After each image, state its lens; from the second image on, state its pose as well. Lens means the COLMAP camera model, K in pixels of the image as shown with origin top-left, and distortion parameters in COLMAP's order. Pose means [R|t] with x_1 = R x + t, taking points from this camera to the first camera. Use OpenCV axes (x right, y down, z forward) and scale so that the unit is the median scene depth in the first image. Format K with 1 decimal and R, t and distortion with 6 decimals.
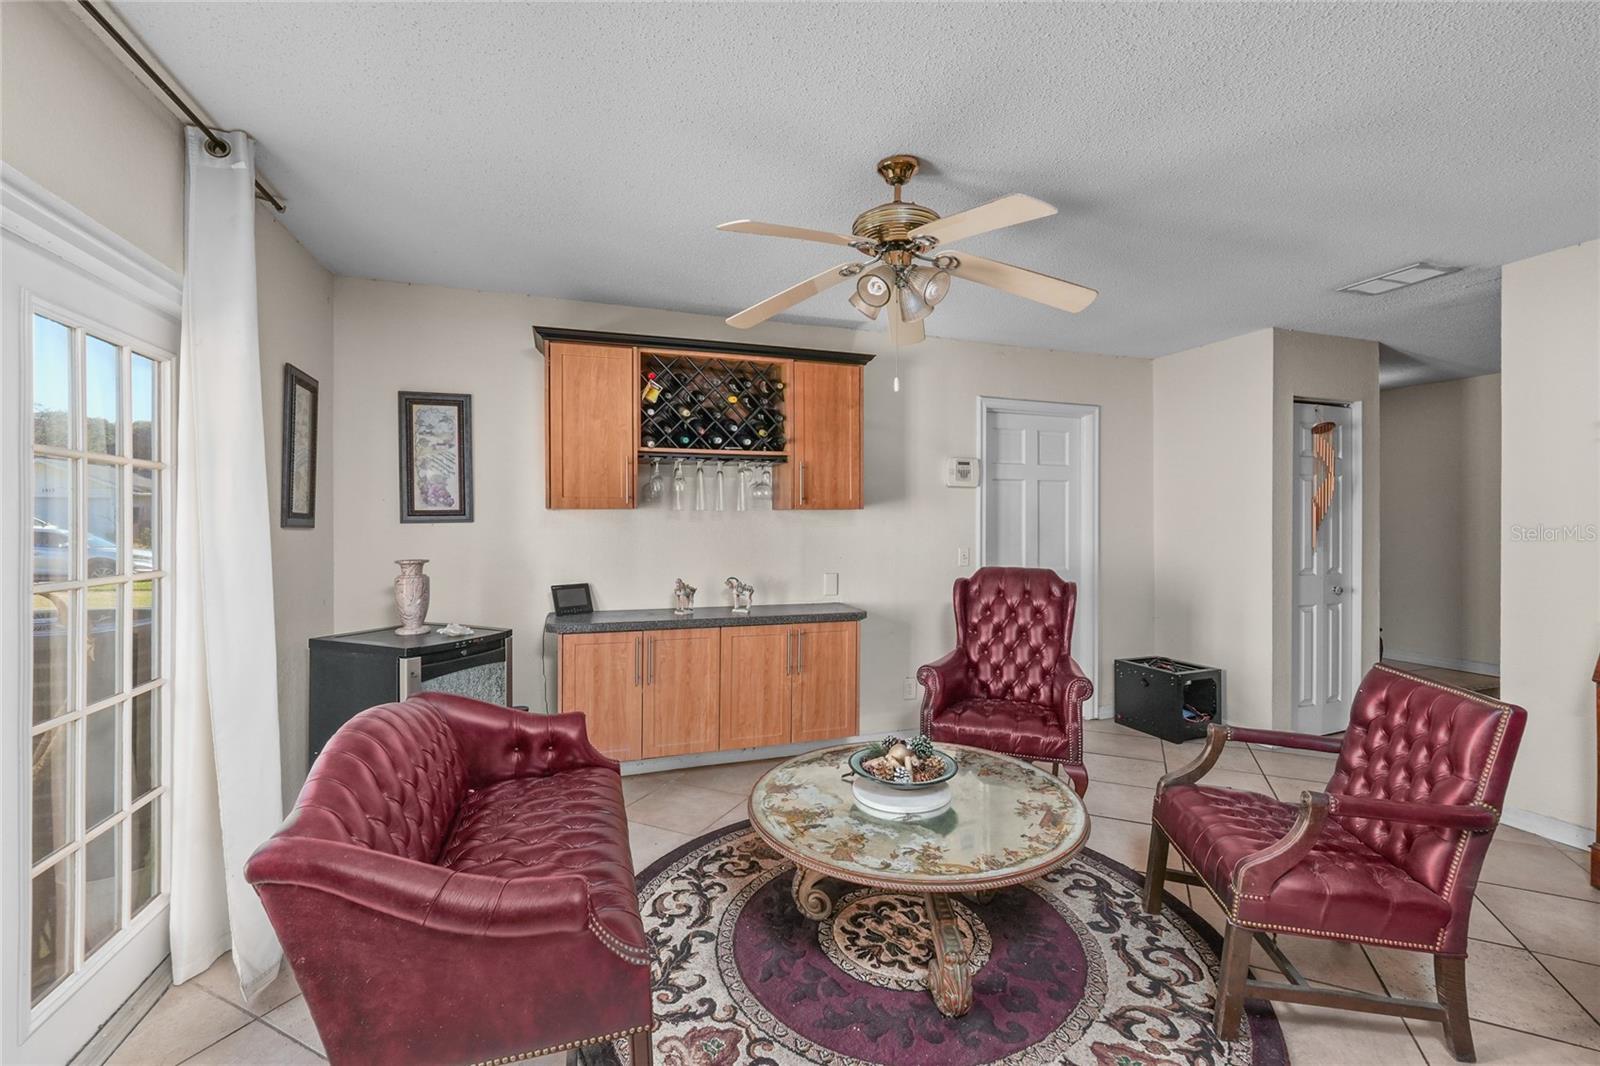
lens RADIAL K [[668.5, 0, 803.7], [0, 668.5, 527.2], [0, 0, 1]] dist [-0.013472, 0.005006]
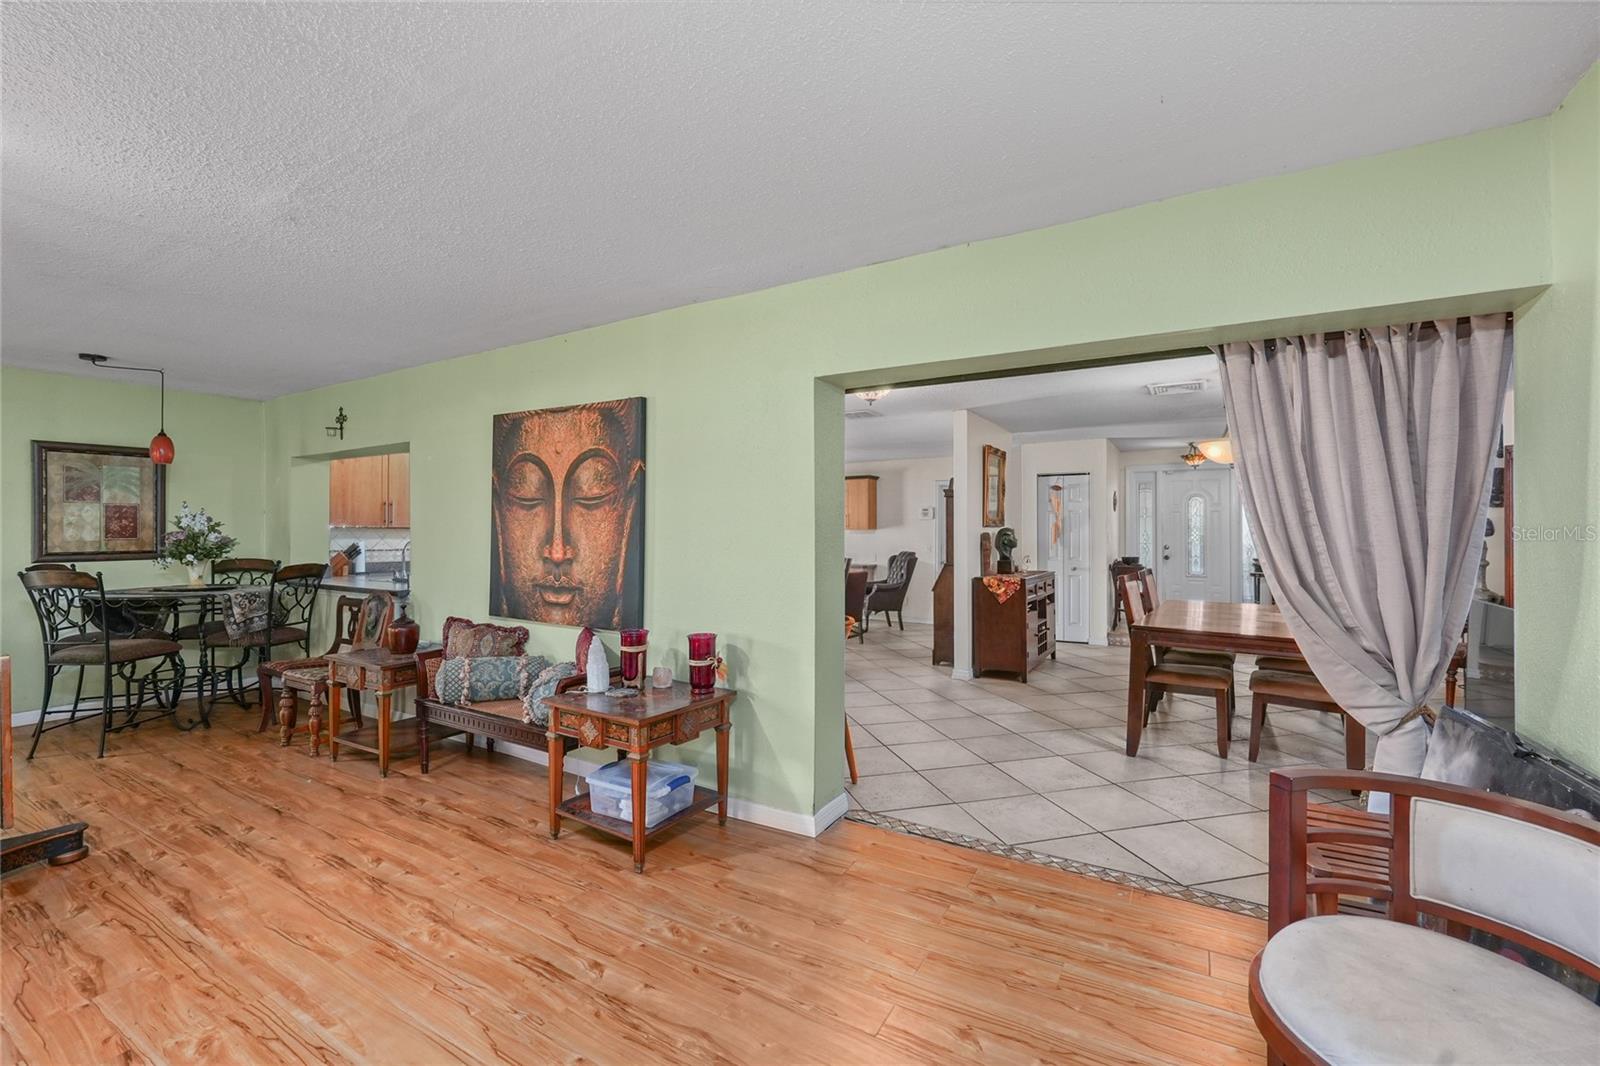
lens RADIAL K [[668.5, 0, 802.3], [0, 668.5, 537.2], [0, 0, 1]] dist [-0.013472, 0.005006]
pose [[0.637245, 0.003088, -0.770655, 2.357447], [-0.004164, 0.999991, 0.000563, 0.004260], [0.770650, 0.002850, 0.637253, -1.135316]]
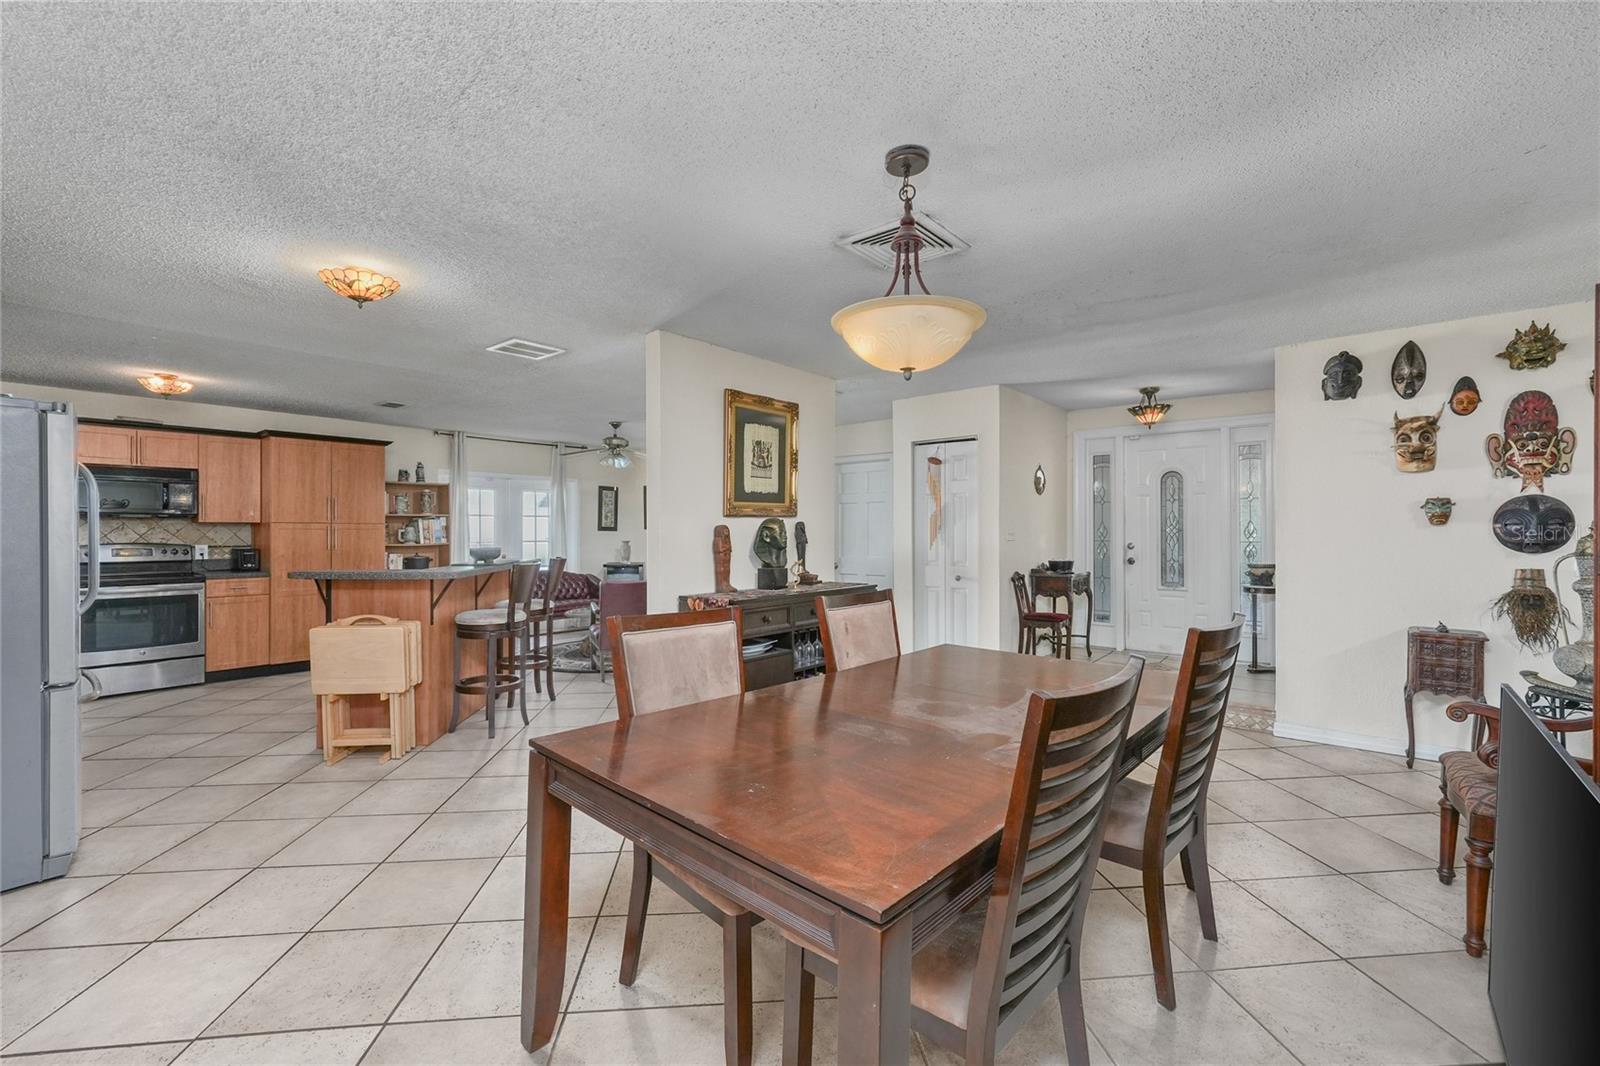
lens RADIAL K [[668.5, 0, 797.7], [0, 668.5, 529.6], [0, 0, 1]] dist [-0.013472, 0.005006]
pose [[0.511879, -0.000849, -0.859057, 2.341984], [-0.002688, 0.999993, -0.002591, 0.001211], [0.859054, 0.003635, 0.511873, 0.041871]]
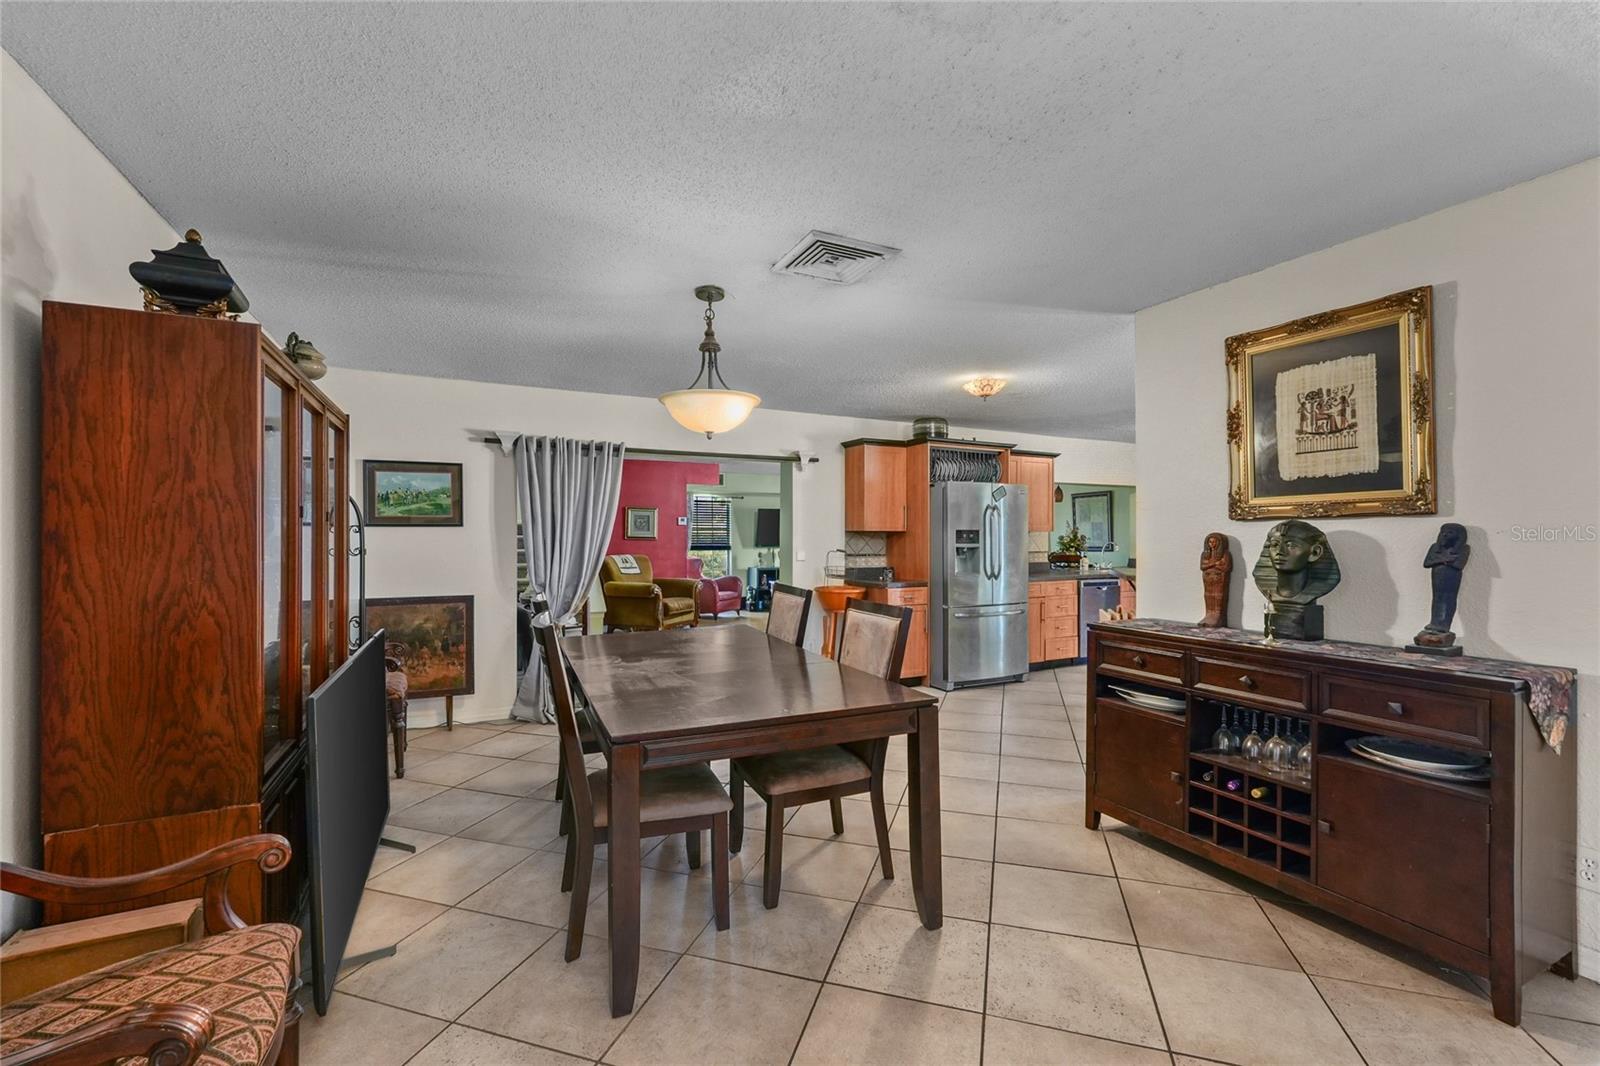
lens RADIAL K [[668.5, 0, 791.7], [0, 668.5, 533.2], [0, 0, 1]] dist [-0.013472, 0.005006]
pose [[-0.993094, -0.001353, -0.117317, 1.848342], [-0.001213, 0.999998, -0.001267, -0.008947], [0.117318, -0.001115, -0.993094, 1.418533]]
